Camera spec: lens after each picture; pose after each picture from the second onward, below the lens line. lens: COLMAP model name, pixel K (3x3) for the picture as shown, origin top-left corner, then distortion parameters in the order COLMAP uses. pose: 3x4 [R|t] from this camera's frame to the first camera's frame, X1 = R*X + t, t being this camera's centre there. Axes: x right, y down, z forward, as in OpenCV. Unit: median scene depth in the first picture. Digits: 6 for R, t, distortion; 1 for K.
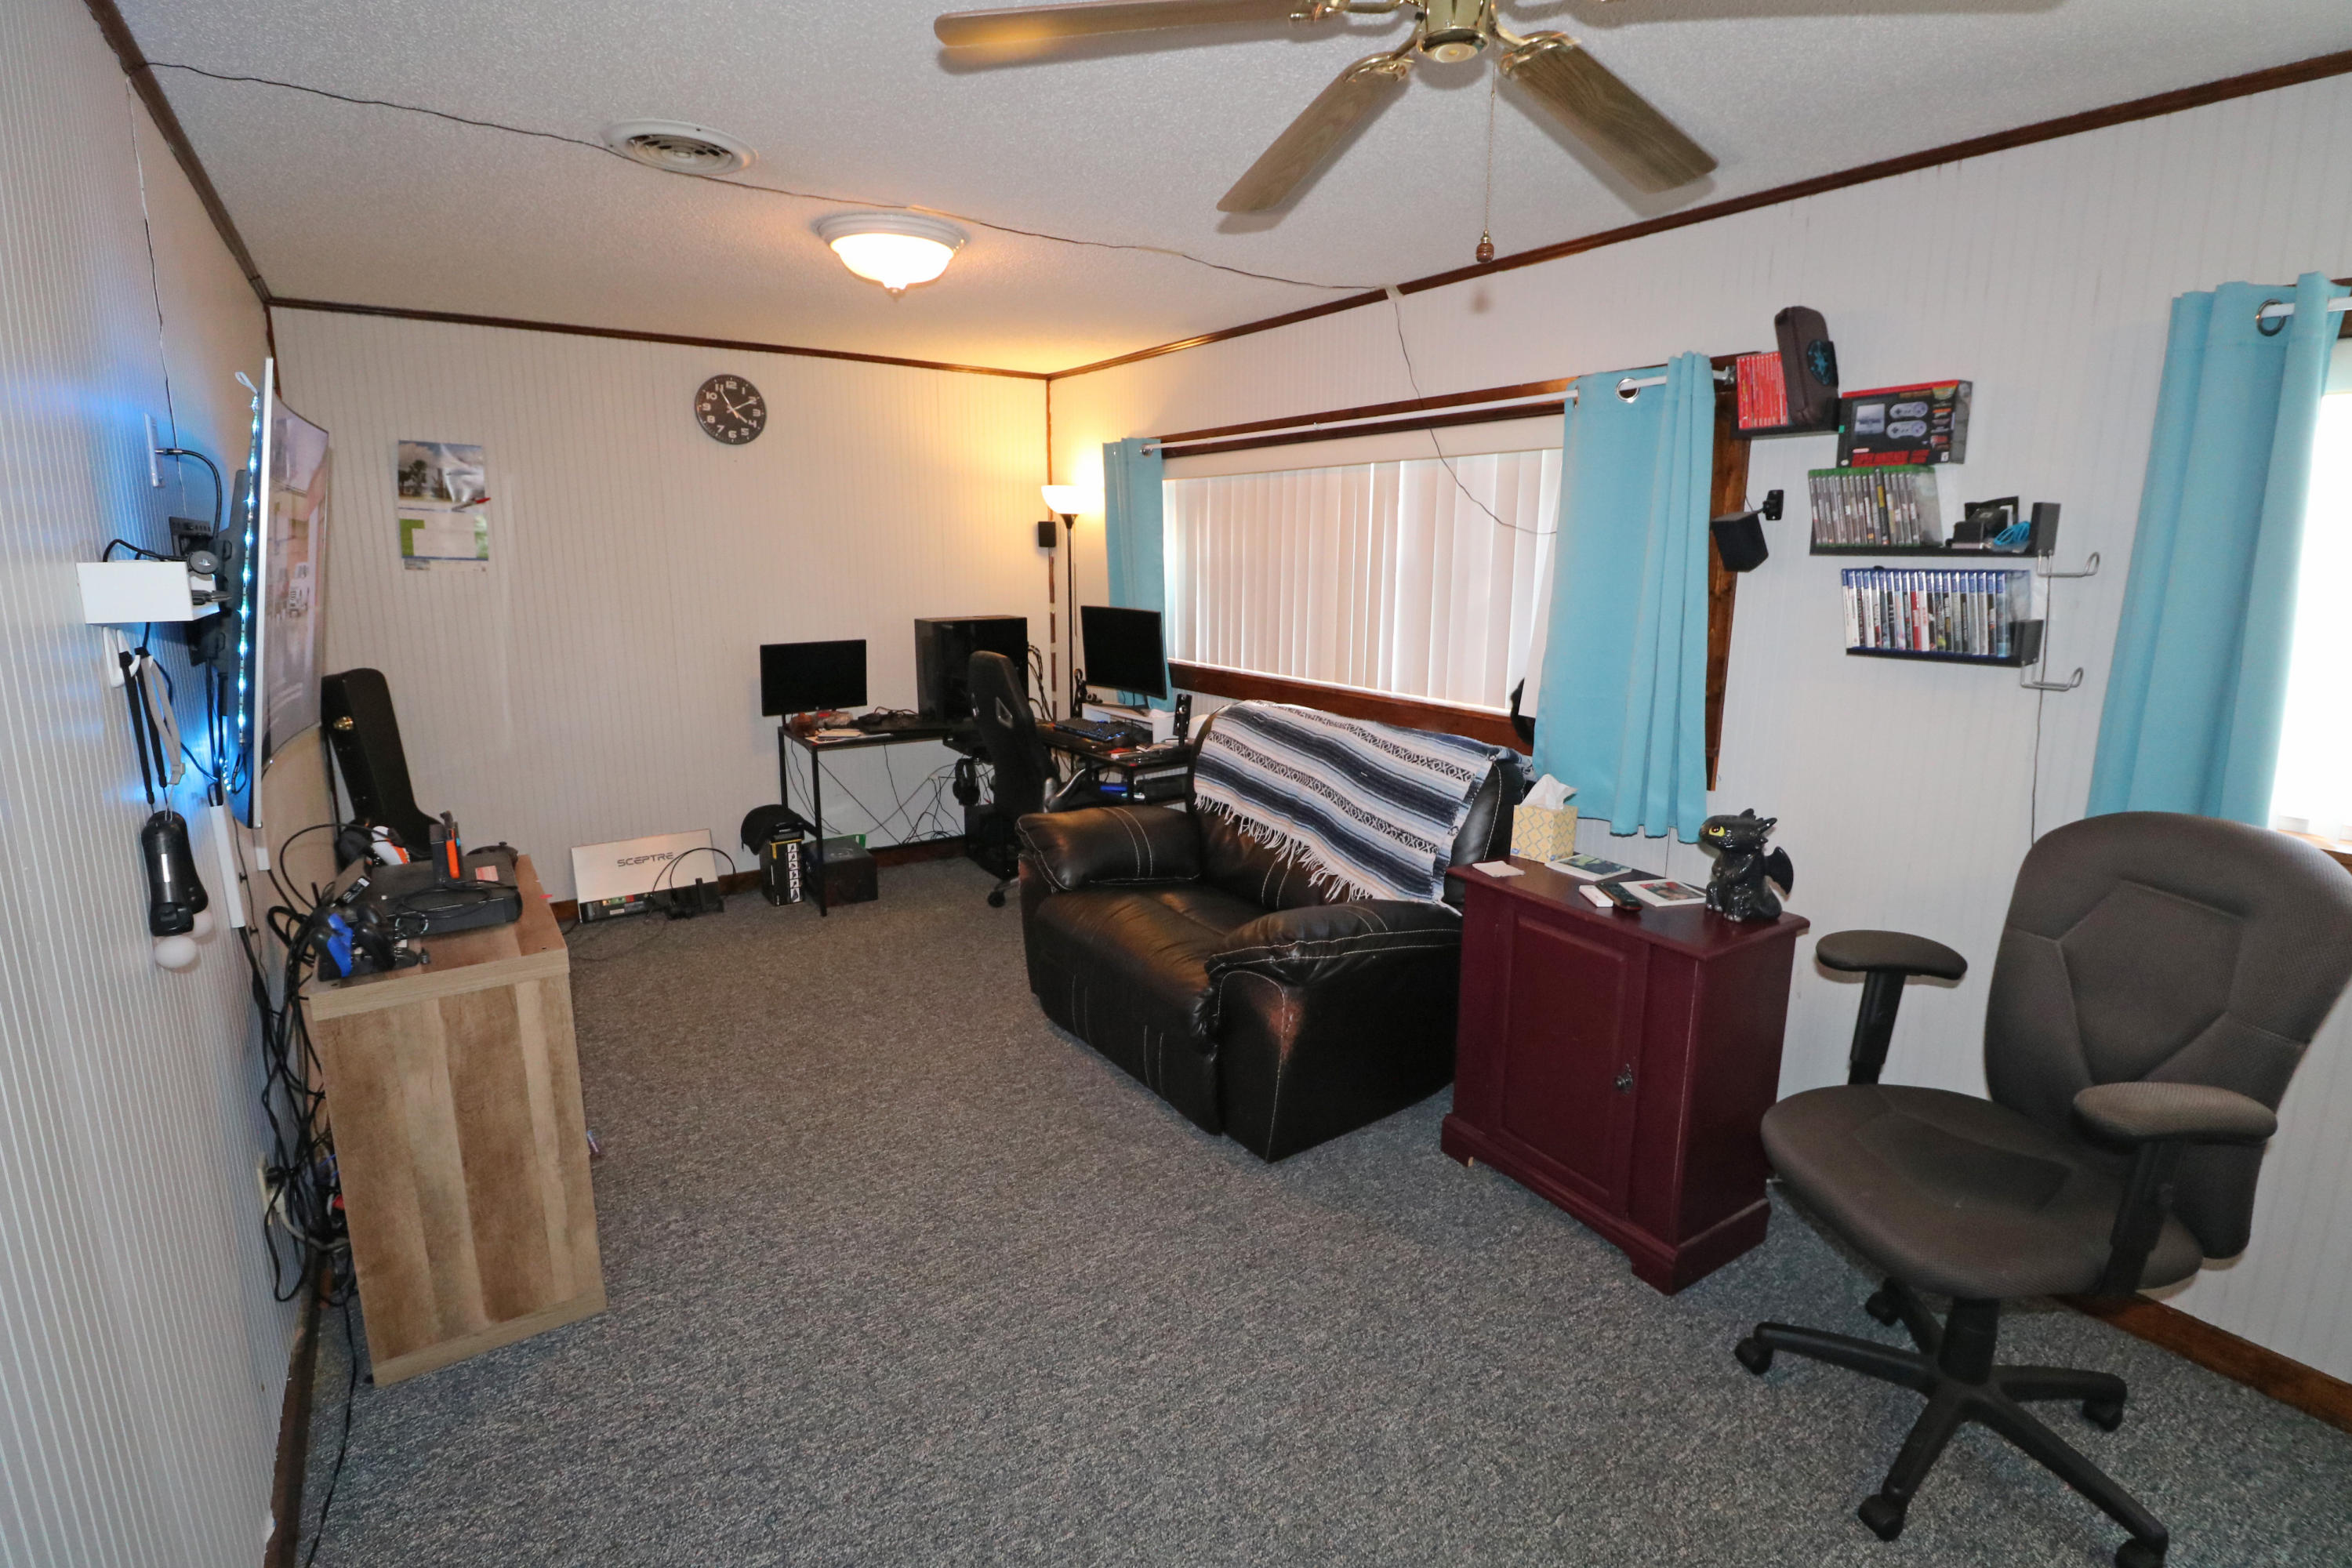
lens RADIAL K [[1101.6, 0, 1176.4], [0, 1101.6, 757.0], [0, 0, 1]] dist [-0.001464, -0.014026]
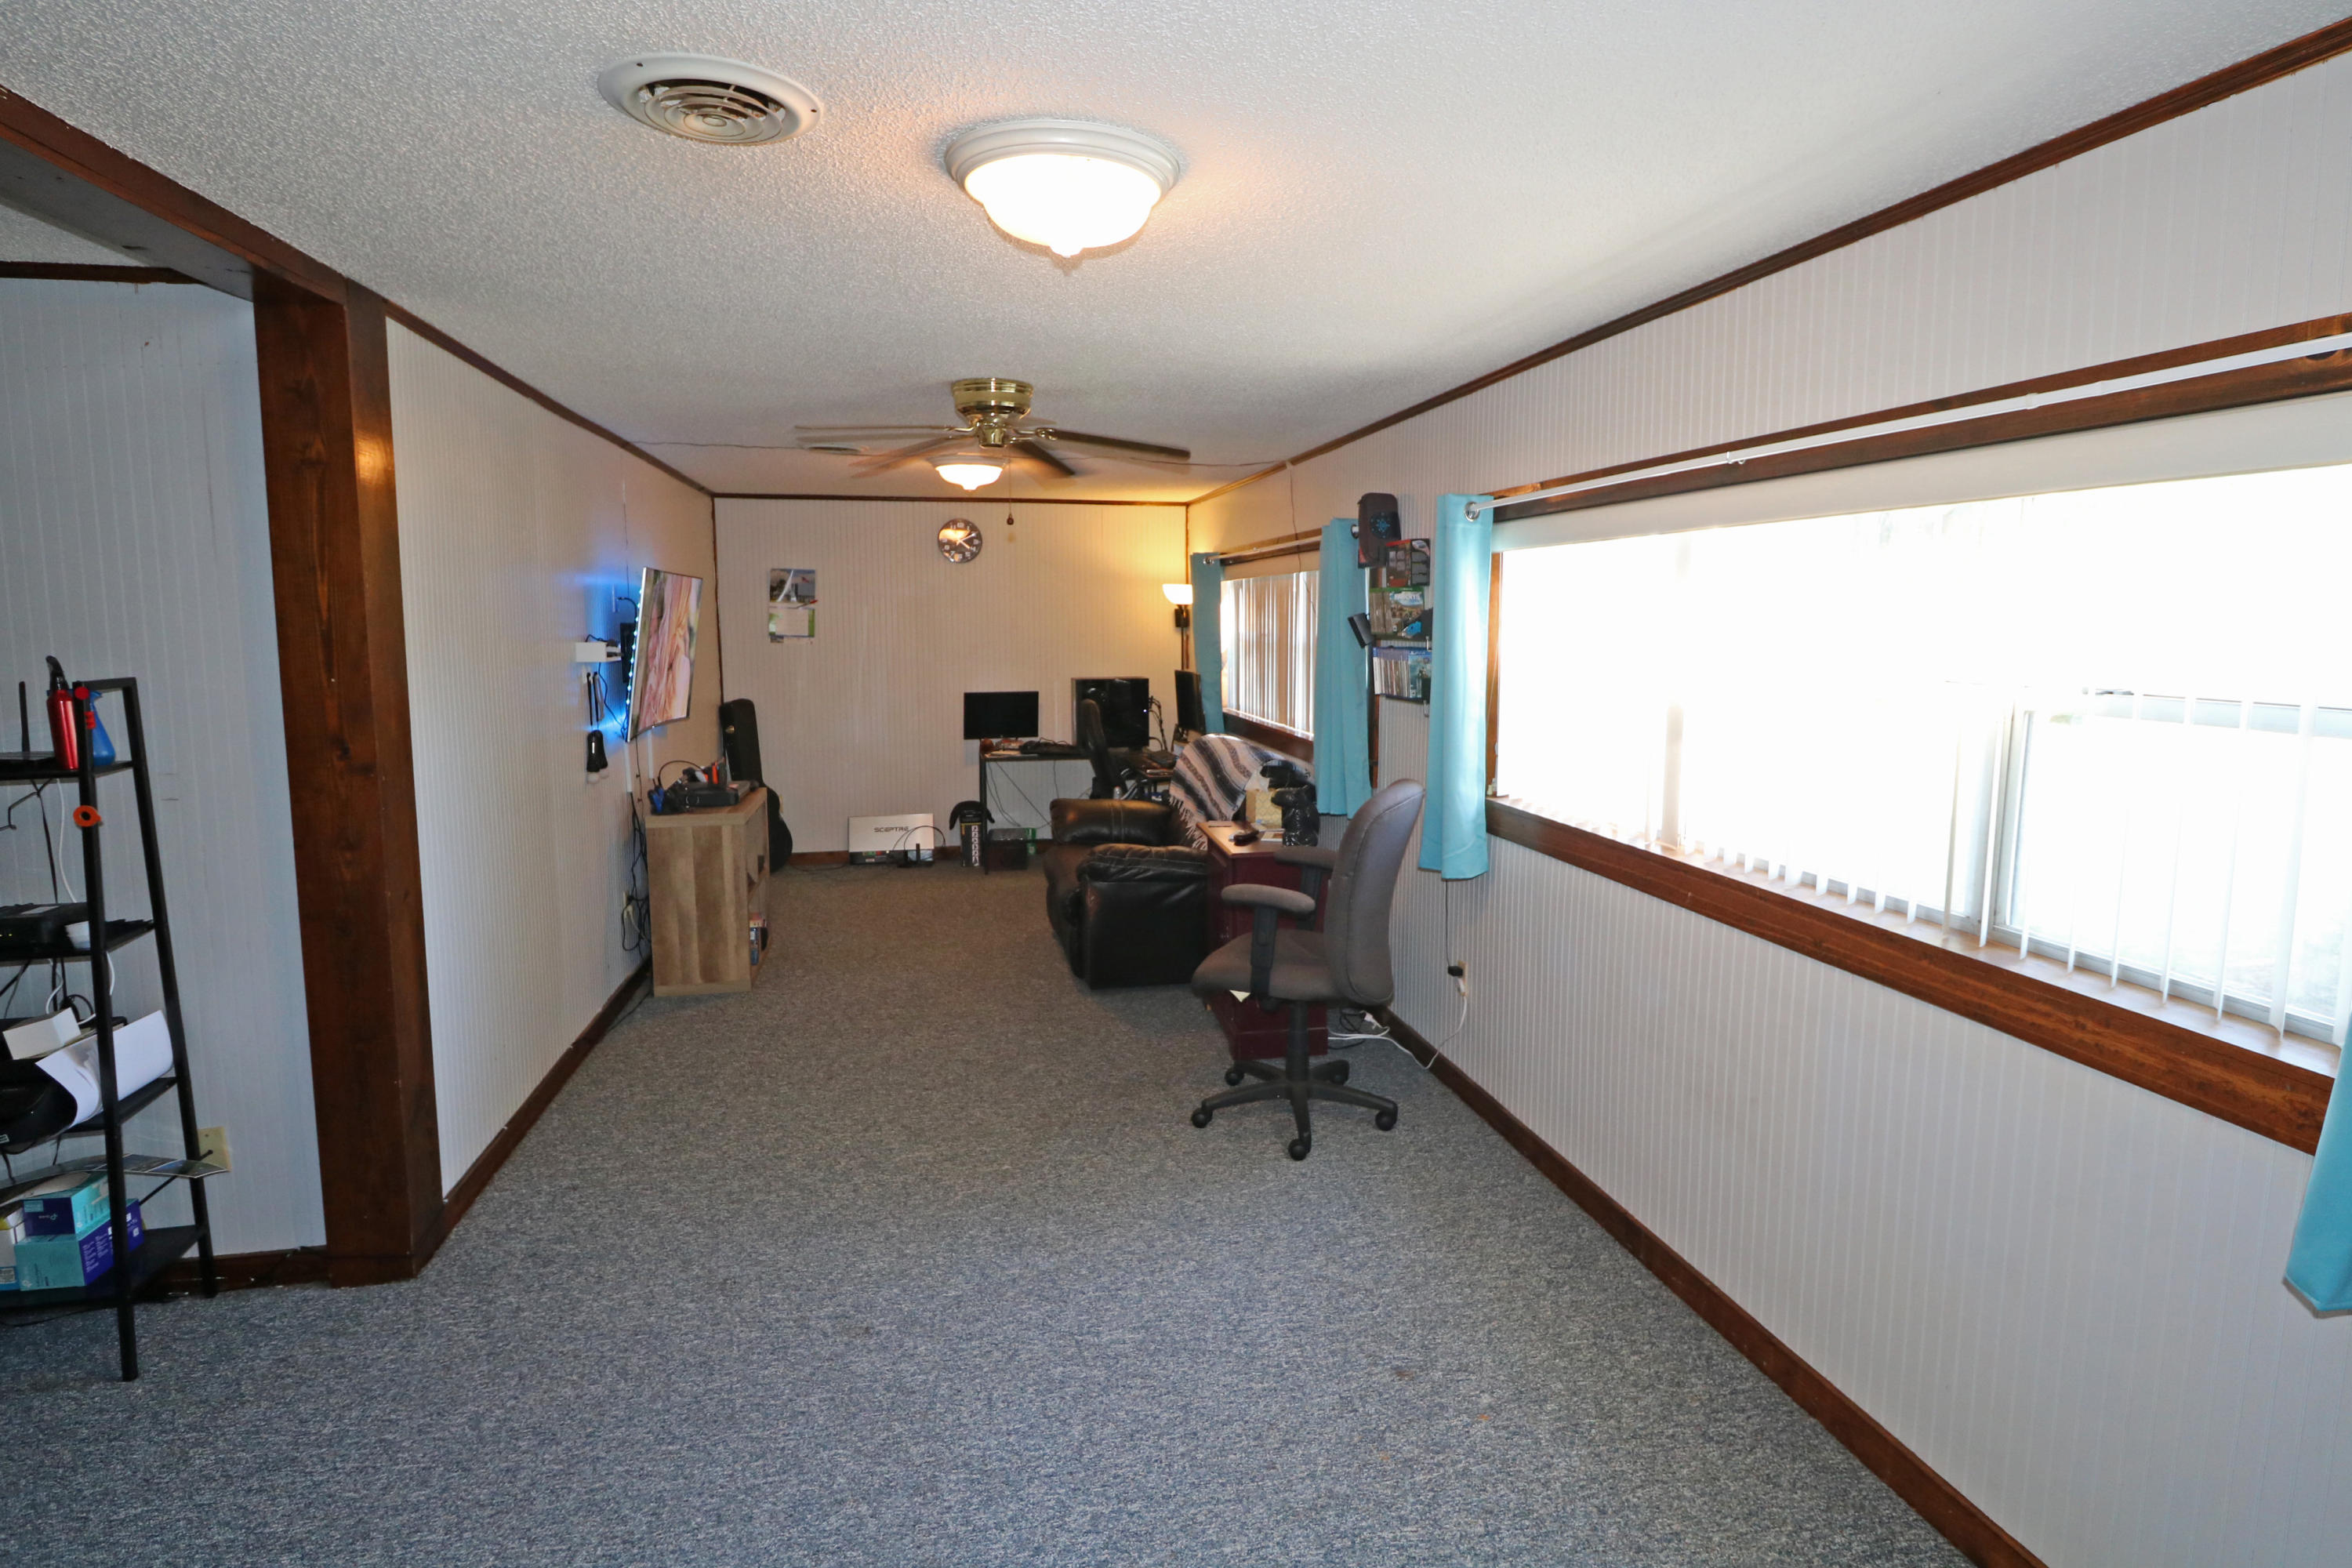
lens RADIAL K [[1148.2, 0, 1126.3], [0, 1148.2, 744.6], [0, 0, 1]] dist [-0.000785, -0.000603]
pose [[0.917262, 0.039020, -0.396369, 0.546195], [-0.069935, 0.995507, -0.063840, 0.065981], [0.392097, 0.086278, 0.915869, -0.427457]]
